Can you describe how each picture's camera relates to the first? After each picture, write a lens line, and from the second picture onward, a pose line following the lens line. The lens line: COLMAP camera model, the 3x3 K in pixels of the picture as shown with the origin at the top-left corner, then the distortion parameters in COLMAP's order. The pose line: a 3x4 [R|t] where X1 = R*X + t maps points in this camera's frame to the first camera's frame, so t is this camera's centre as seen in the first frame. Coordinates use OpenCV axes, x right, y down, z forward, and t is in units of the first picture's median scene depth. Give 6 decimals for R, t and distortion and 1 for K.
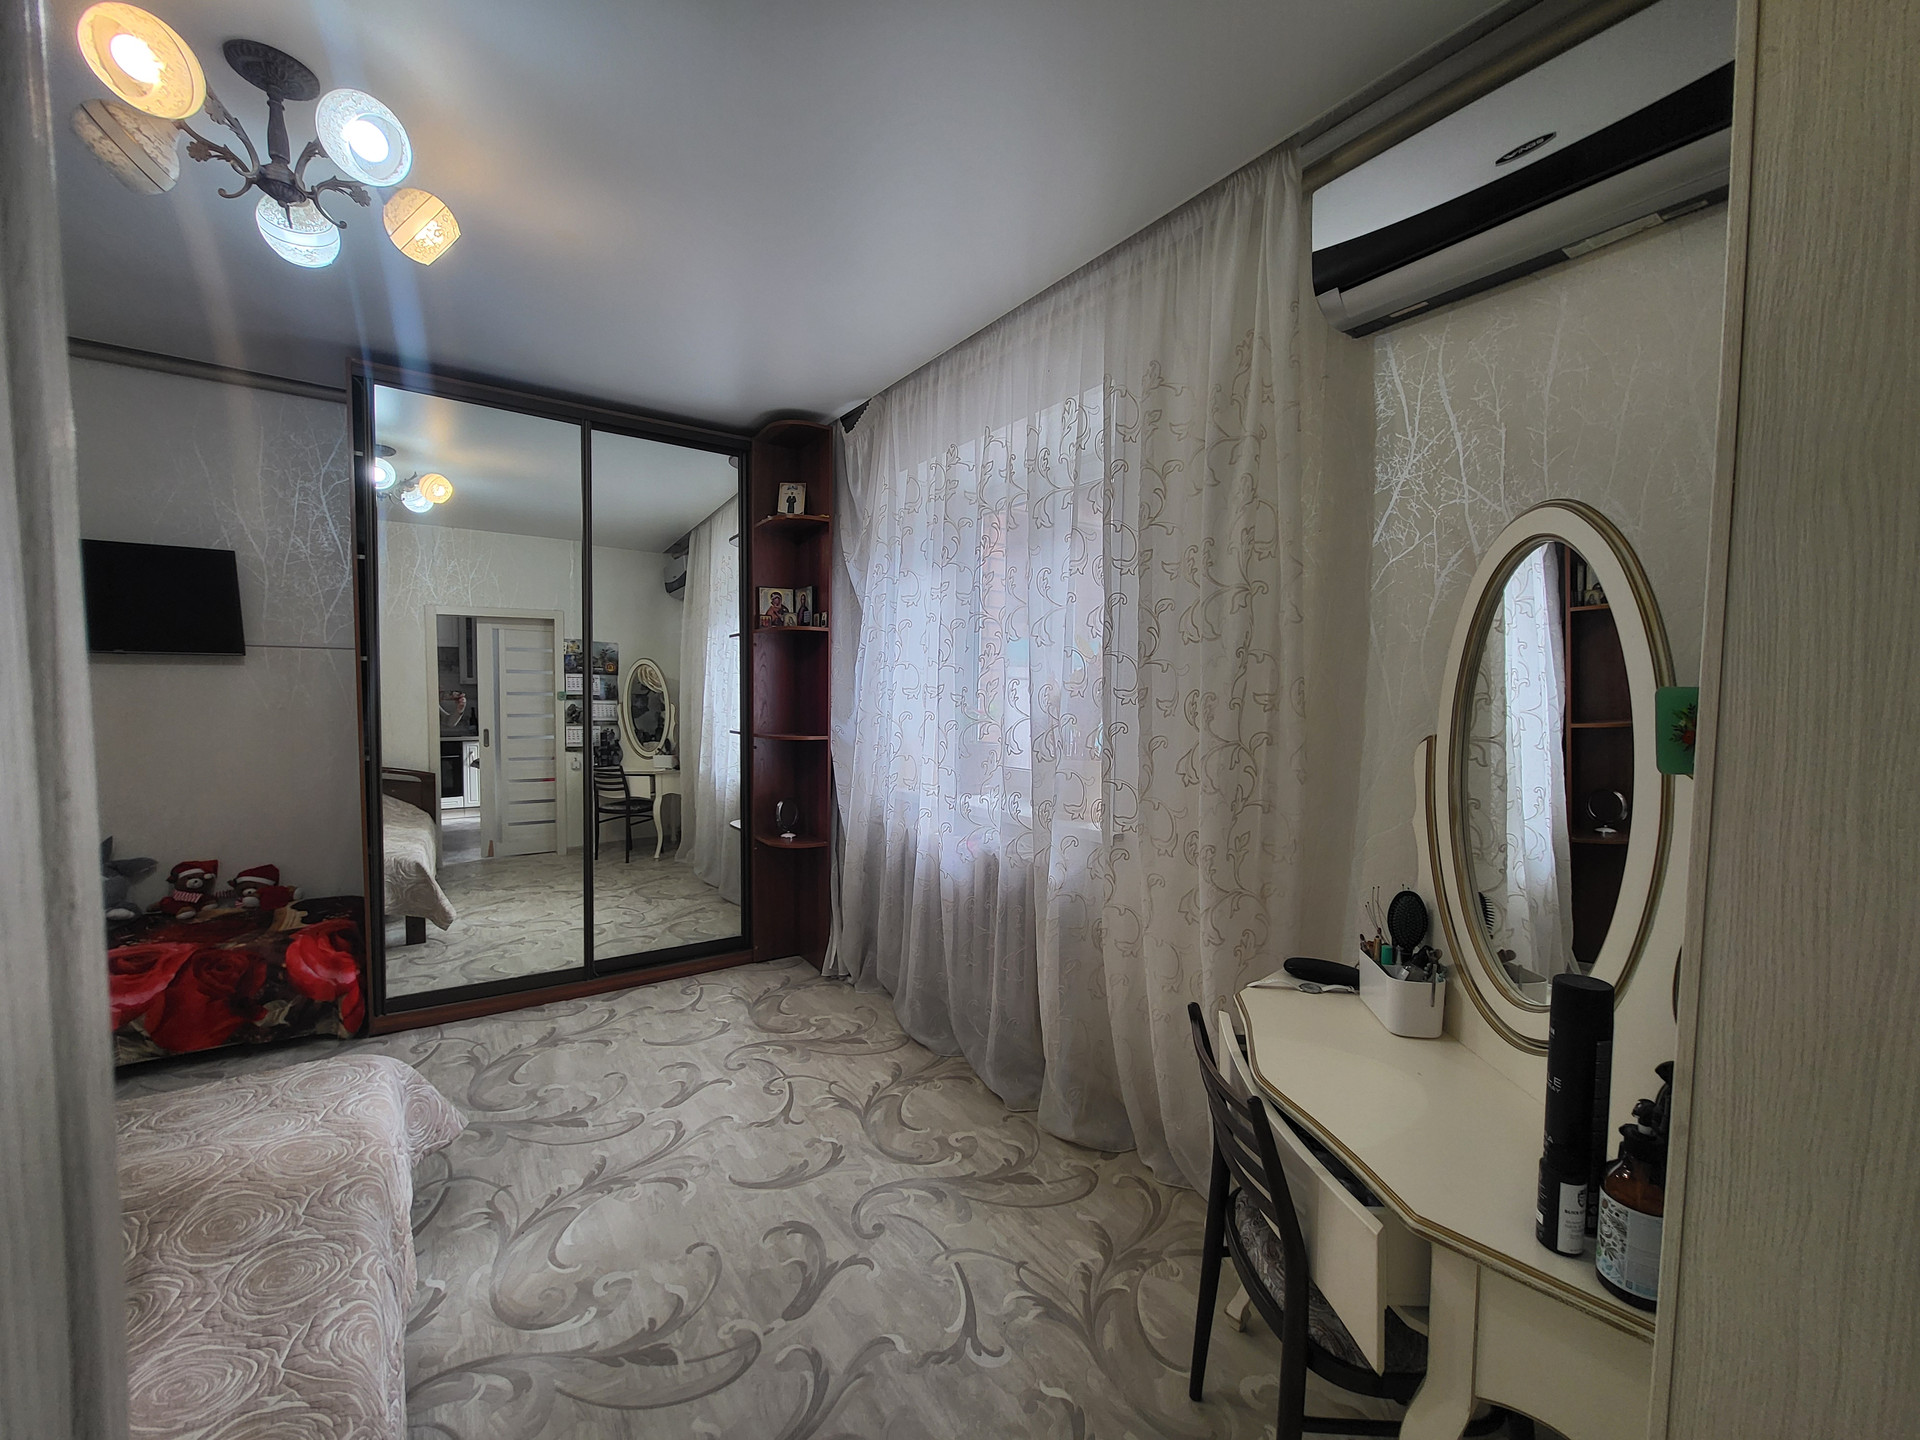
lens RADIAL K [[757.3, 0, 952.4], [0, 757.3, 738.9], [0, 0, 1]] dist [0.006525, -0.000240]
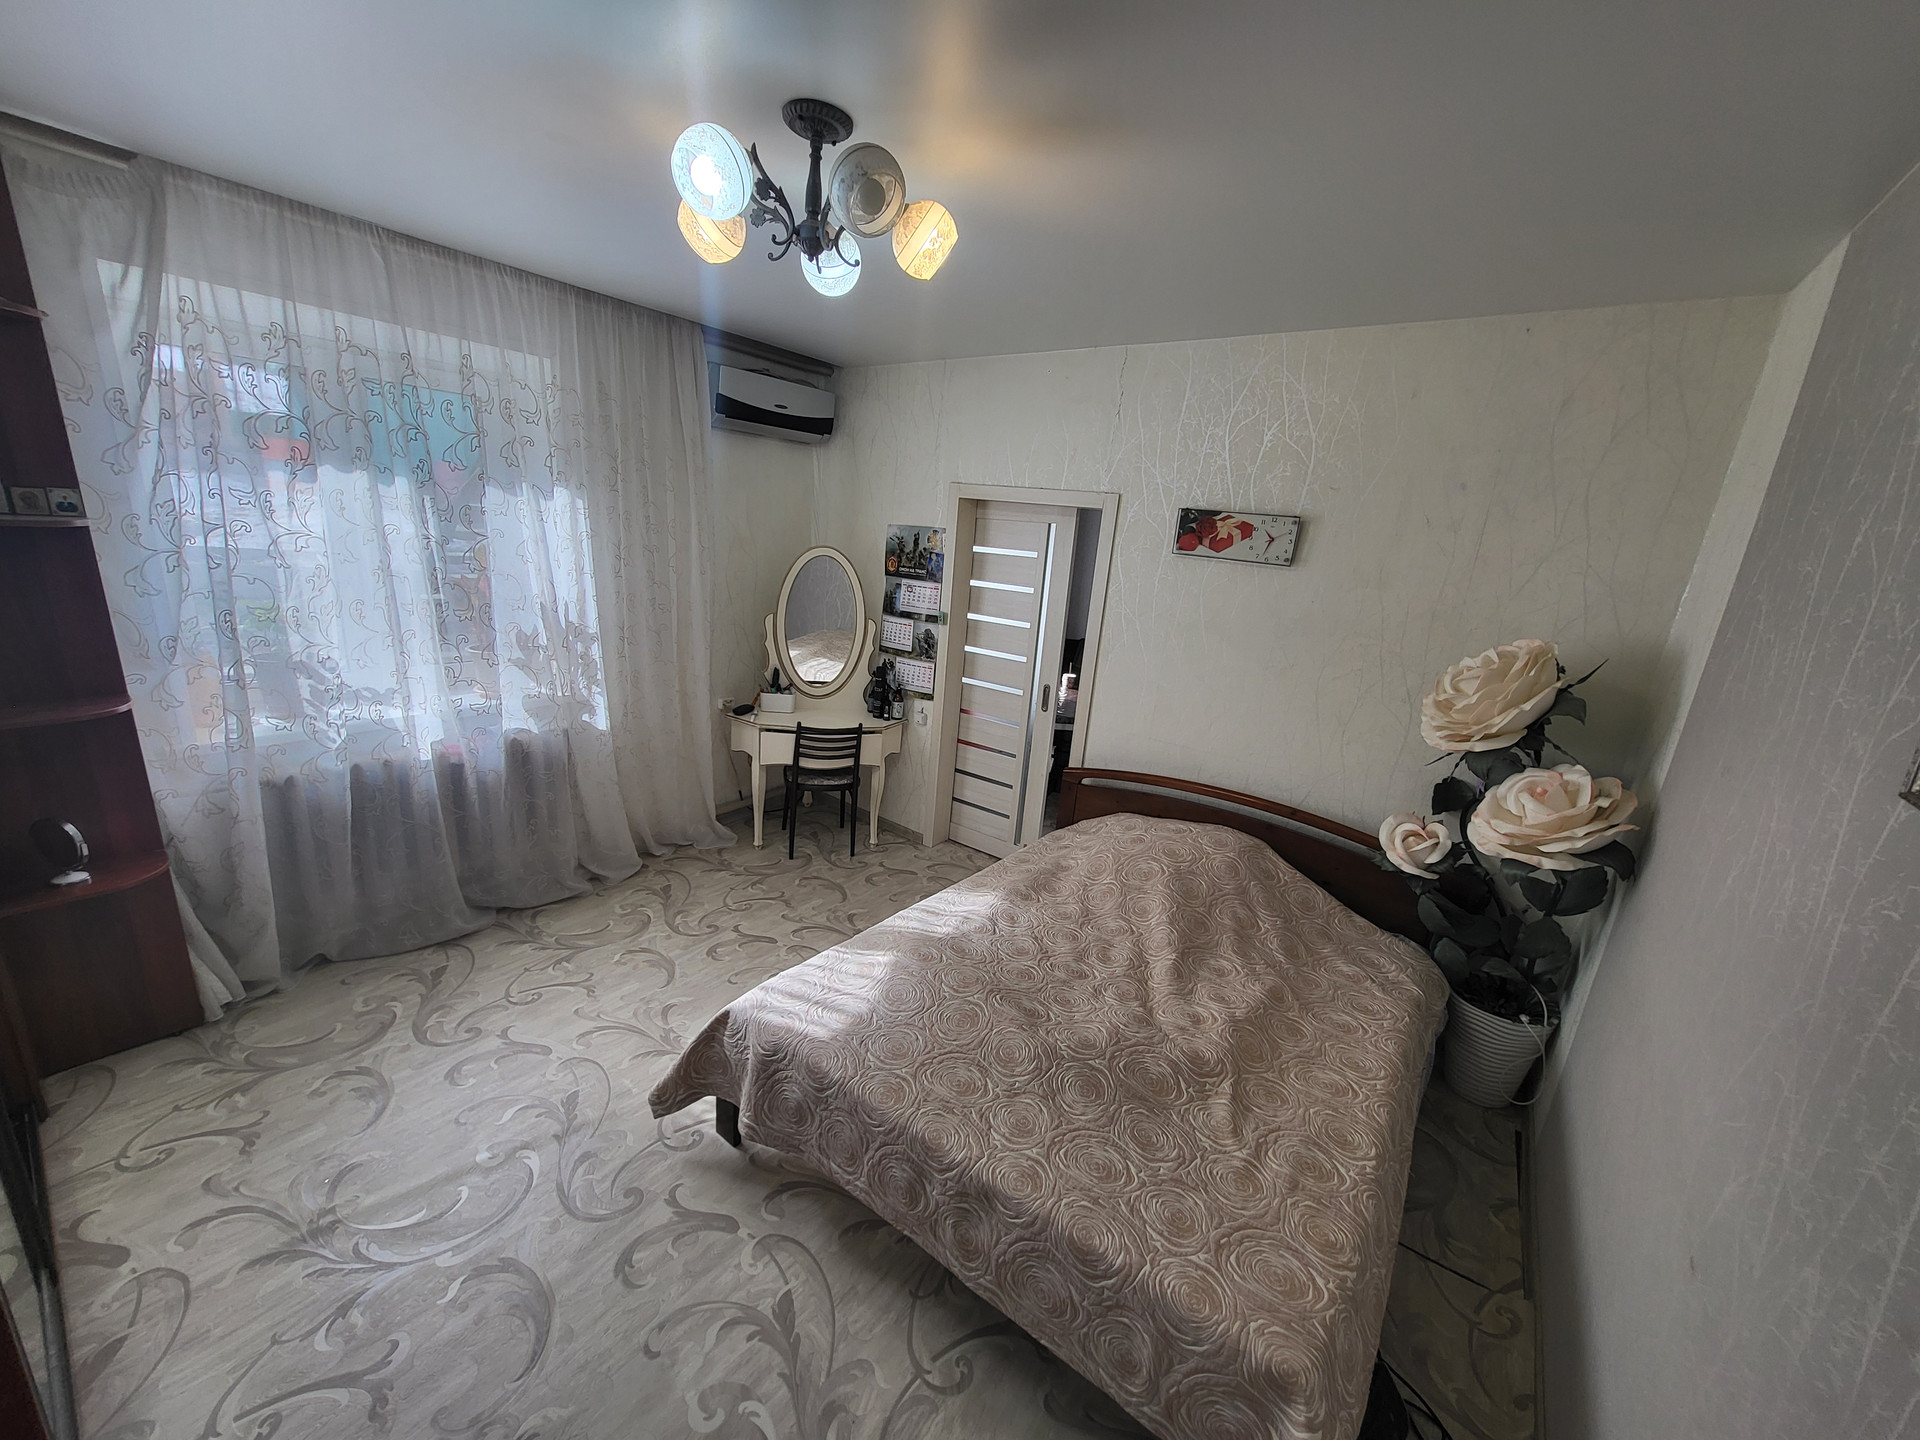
lens RADIAL K [[757.3, 0, 952.4], [0, 757.3, 738.9], [0, 0, 1]] dist [0.006525, -0.000240]
pose [[-0.317925, -0.293570, 0.901521, -1.338137], [-0.023146, 0.952975, 0.302163, -0.245067], [-0.947833, 0.075199, -0.309770, 0.752943]]
